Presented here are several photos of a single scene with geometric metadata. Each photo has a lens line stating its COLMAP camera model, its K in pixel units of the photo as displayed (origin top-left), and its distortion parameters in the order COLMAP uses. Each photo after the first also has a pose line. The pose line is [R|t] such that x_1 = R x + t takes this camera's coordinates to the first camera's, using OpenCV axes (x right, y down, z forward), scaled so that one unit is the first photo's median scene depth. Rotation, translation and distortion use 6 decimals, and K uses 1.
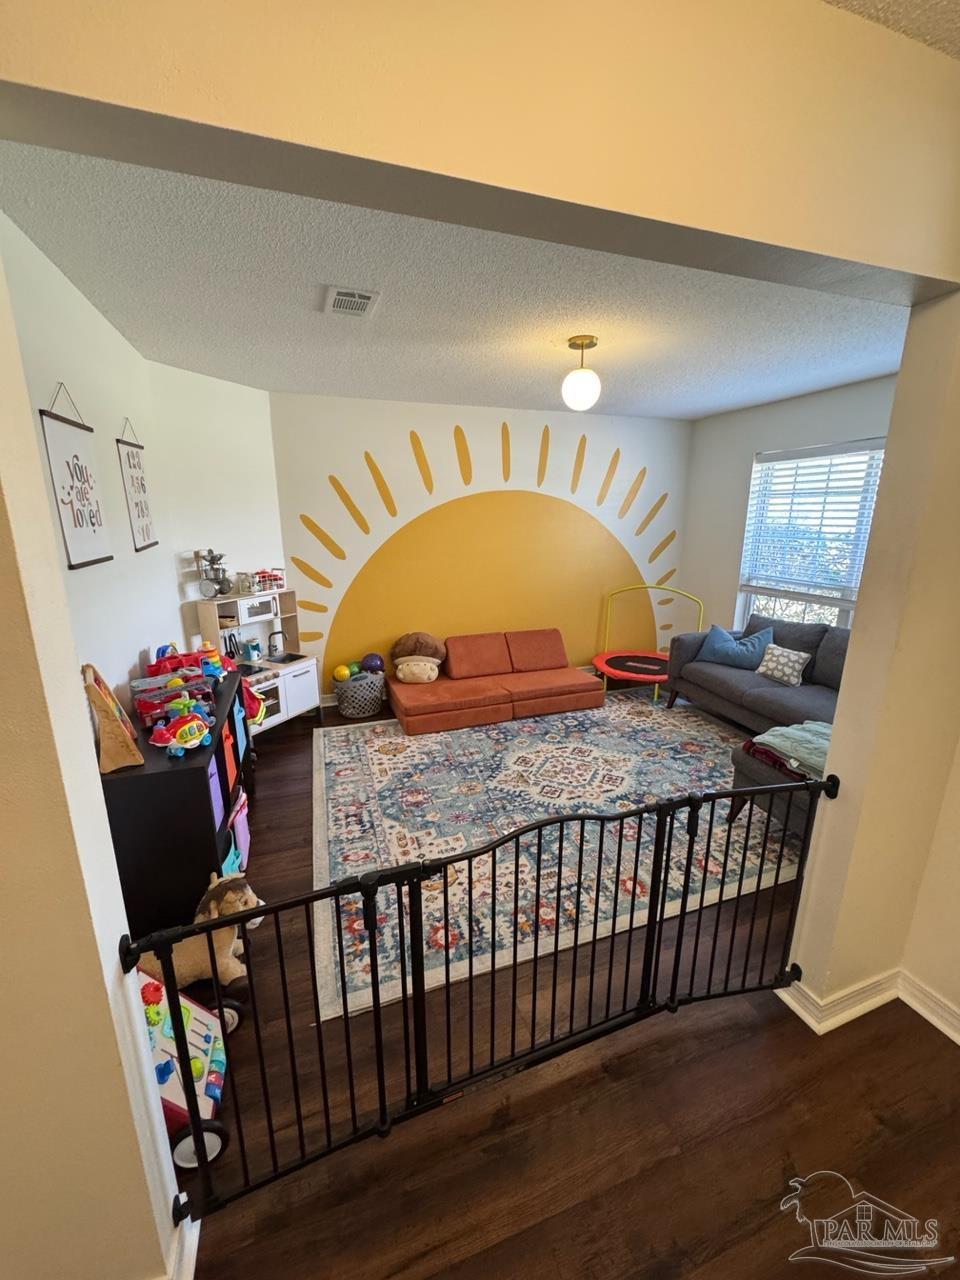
lens RADIAL K [[508.9, 0, 481.5], [0, 508.9, 640.7], [0, 0, 1]] dist [0.000755, 0.000151]
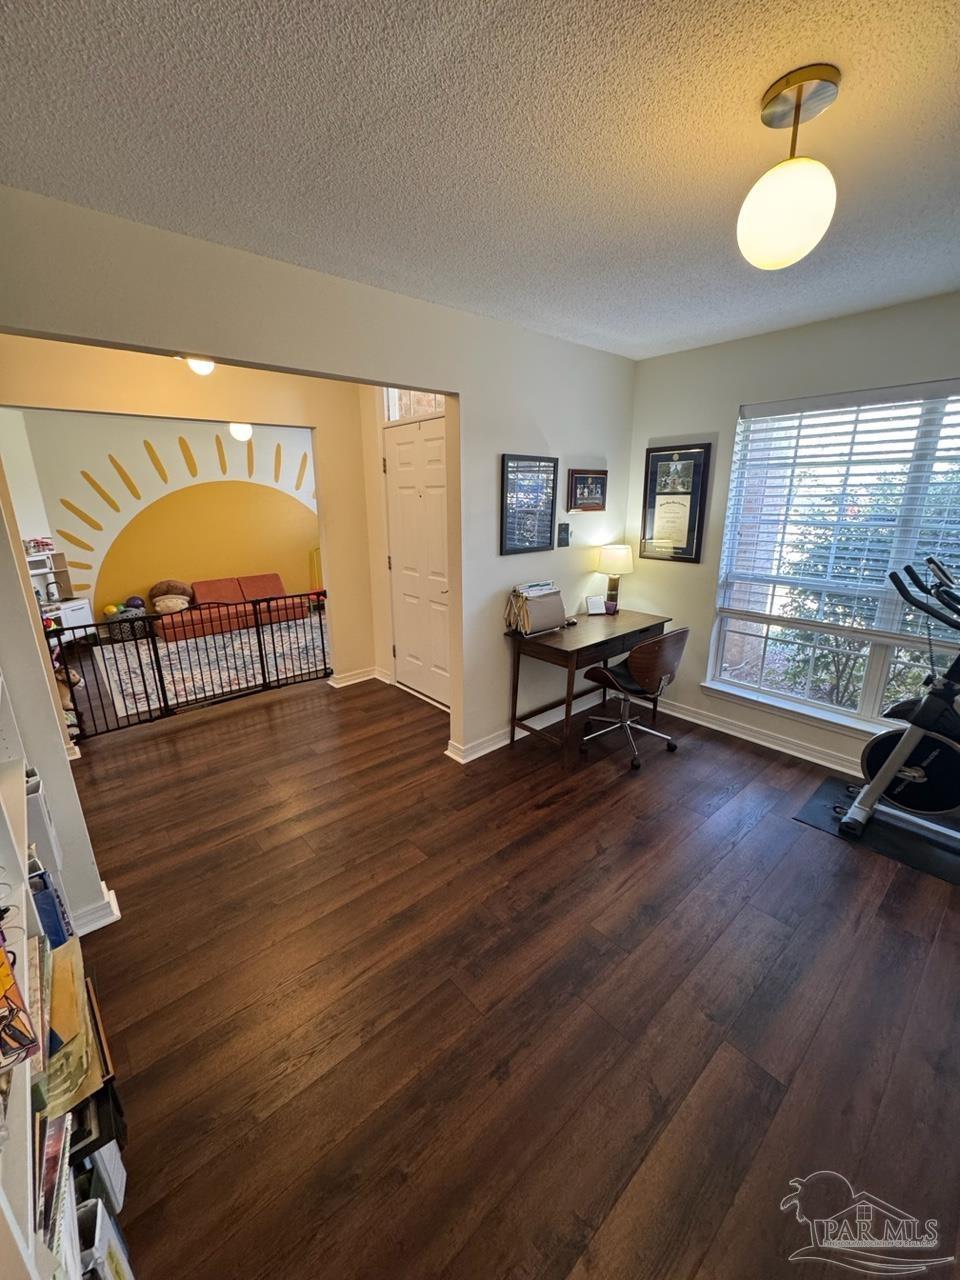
lens RADIAL K [[508.9, 0, 480.7], [0, 508.9, 638.7], [0, 0, 1]] dist [0.000755, 0.000151]
pose [[0.927277, -0.112056, 0.357213, 0.168792], [0.101001, 0.993653, 0.049519, 0.175812], [-0.360495, -0.009839, 0.932709, -0.705455]]
